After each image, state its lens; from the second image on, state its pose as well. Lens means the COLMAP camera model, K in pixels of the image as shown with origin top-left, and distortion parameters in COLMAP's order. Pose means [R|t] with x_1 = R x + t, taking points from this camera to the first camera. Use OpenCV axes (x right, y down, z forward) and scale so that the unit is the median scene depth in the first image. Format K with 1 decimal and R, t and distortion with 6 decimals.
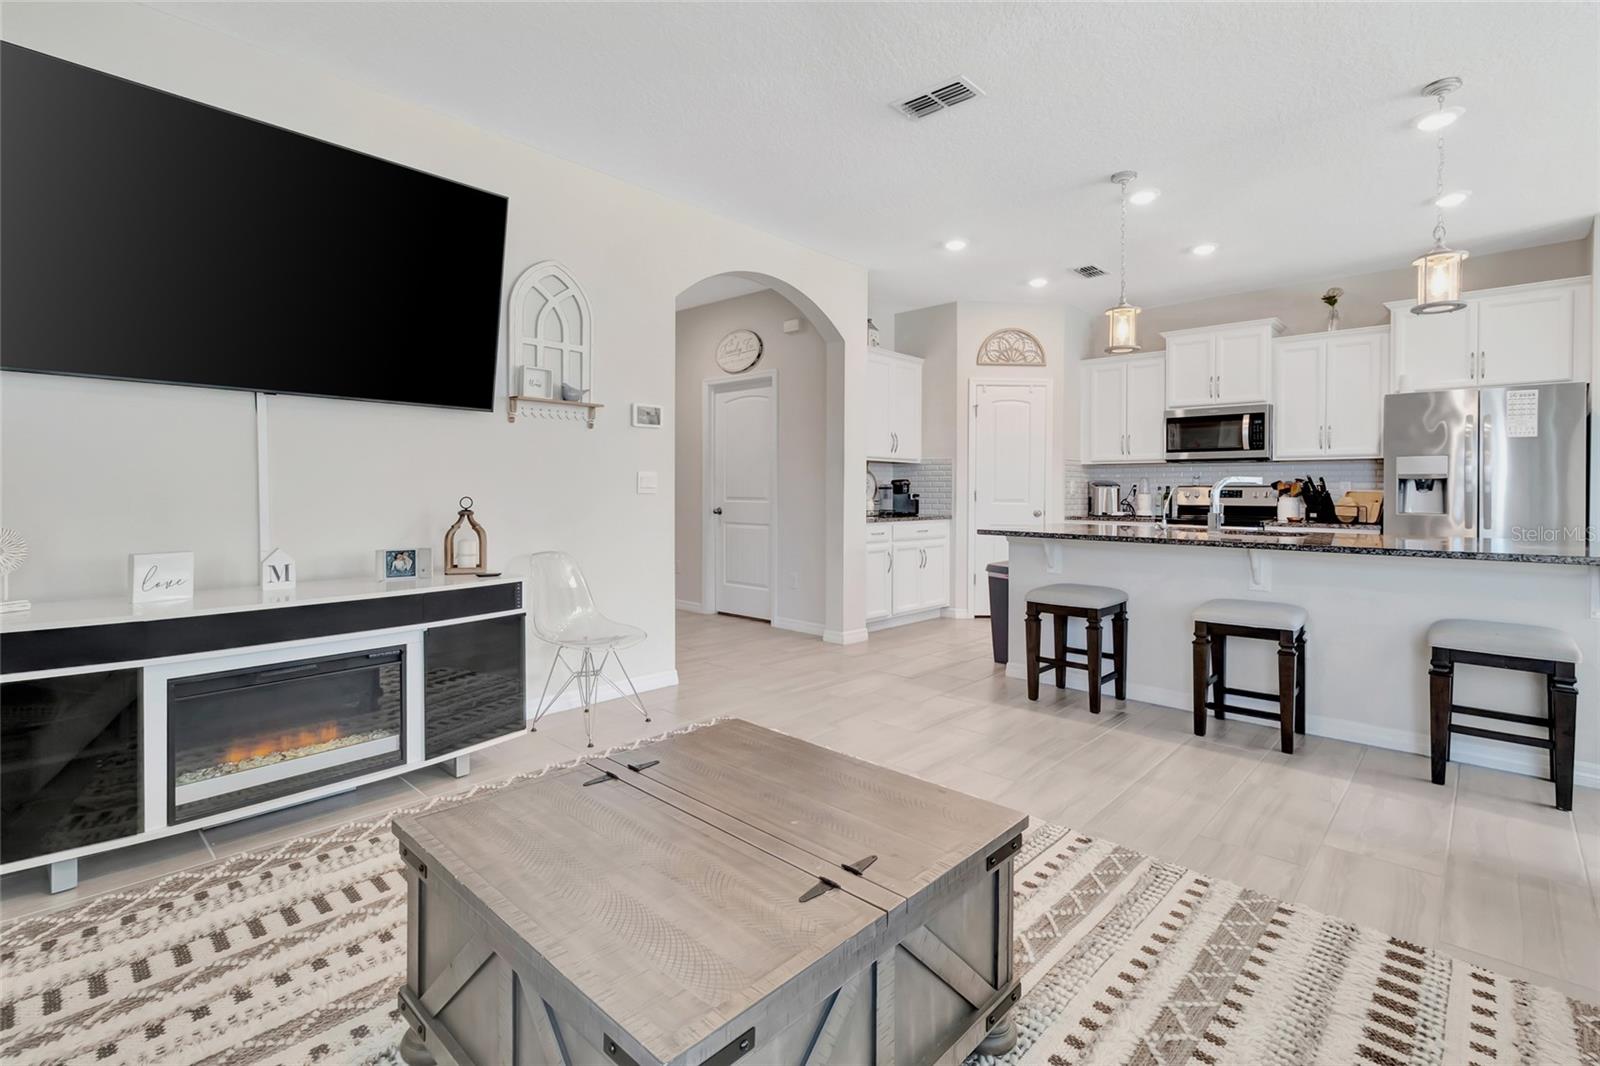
lens RADIAL K [[745.9, 0, 820.5], [0, 745.9, 490.1], [0, 0, 1]] dist [-0.001558, 0.000440]
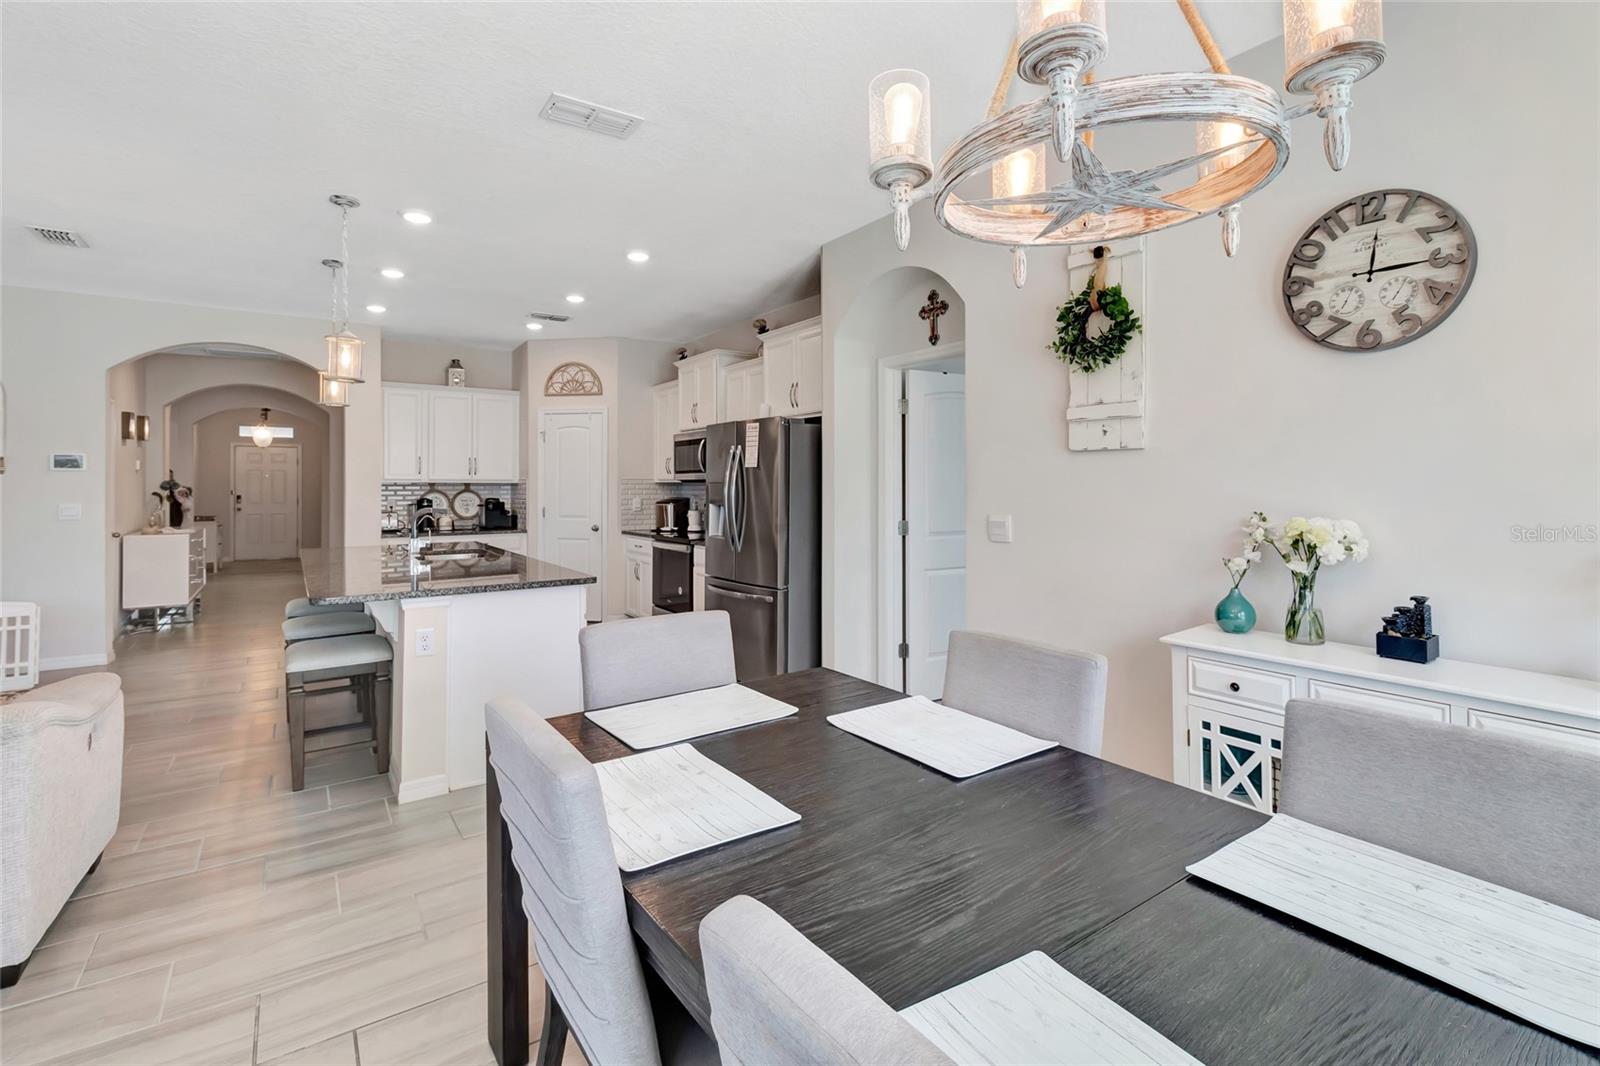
lens RADIAL K [[745.9, 0, 821.2], [0, 745.9, 473.6], [0, 0, 1]] dist [-0.001558, 0.000440]
pose [[0.975779, -0.010330, -0.218514, 1.497806], [0.007284, 0.999865, -0.014738, -0.054189], [0.218637, 0.012790, 0.975722, -0.008028]]
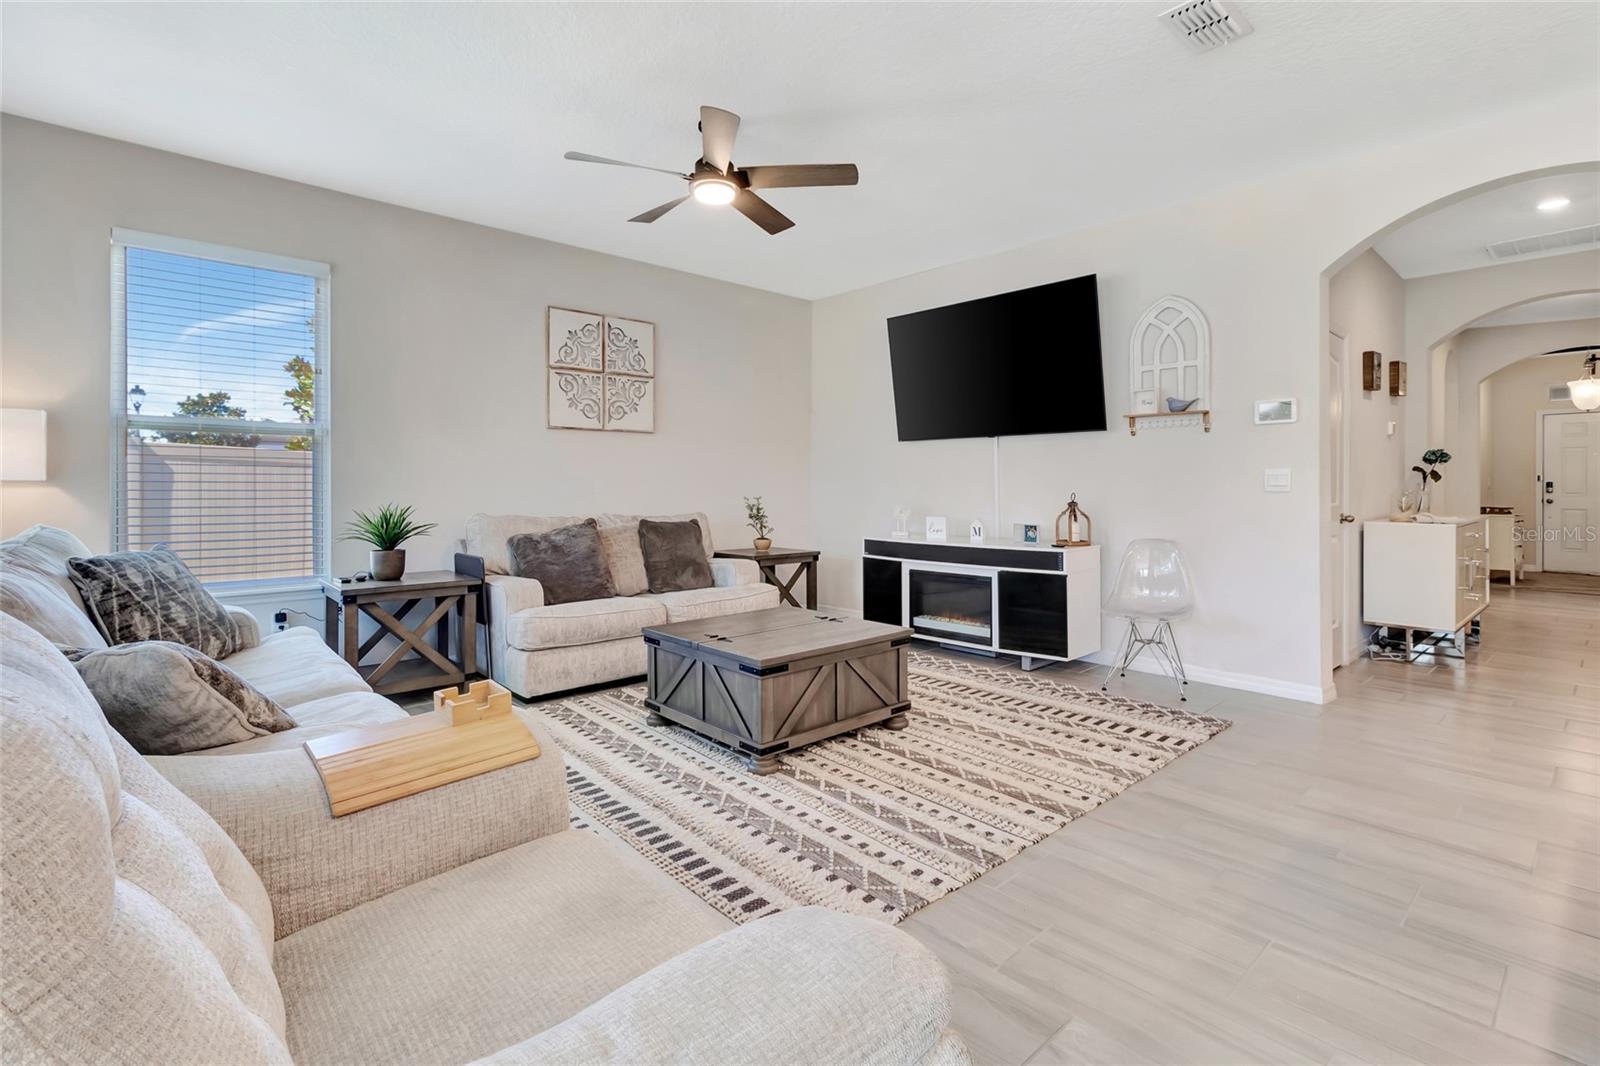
lens RADIAL K [[745.9, 0, 788.0], [0, 745.9, 486.7], [0, 0, 1]] dist [-0.001558, 0.000440]
pose [[-0.112122, -0.000801, -0.993694, 0.871877], [-0.001546, 0.999999, -0.000631, -0.000844], [0.993693, 0.001466, -0.112124, 0.521582]]
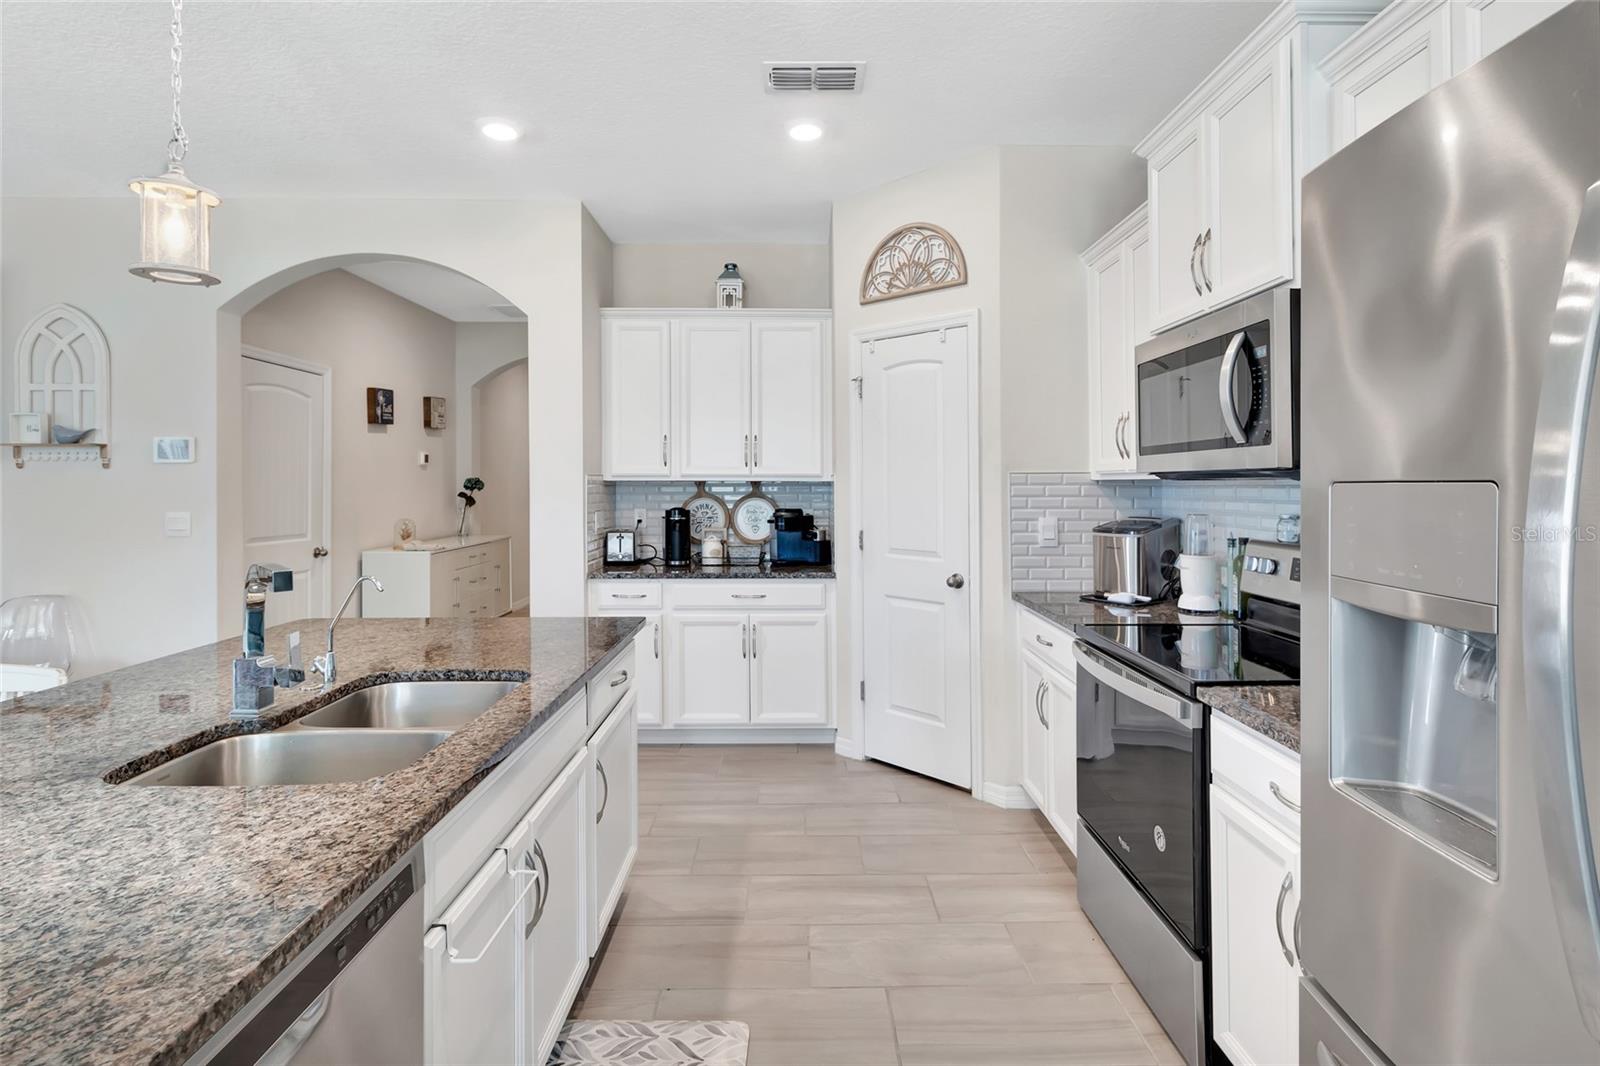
lens RADIAL K [[793.5, 0, 805.9], [0, 793.5, 469.7], [0, 0, 1]] dist [0.003397, 0.000536]
pose [[0.679056, -0.017907, -0.733868, 1.069330], [0.004270, 0.999782, -0.020444, -0.057932], [0.734074, 0.010749, 0.678984, 0.988481]]
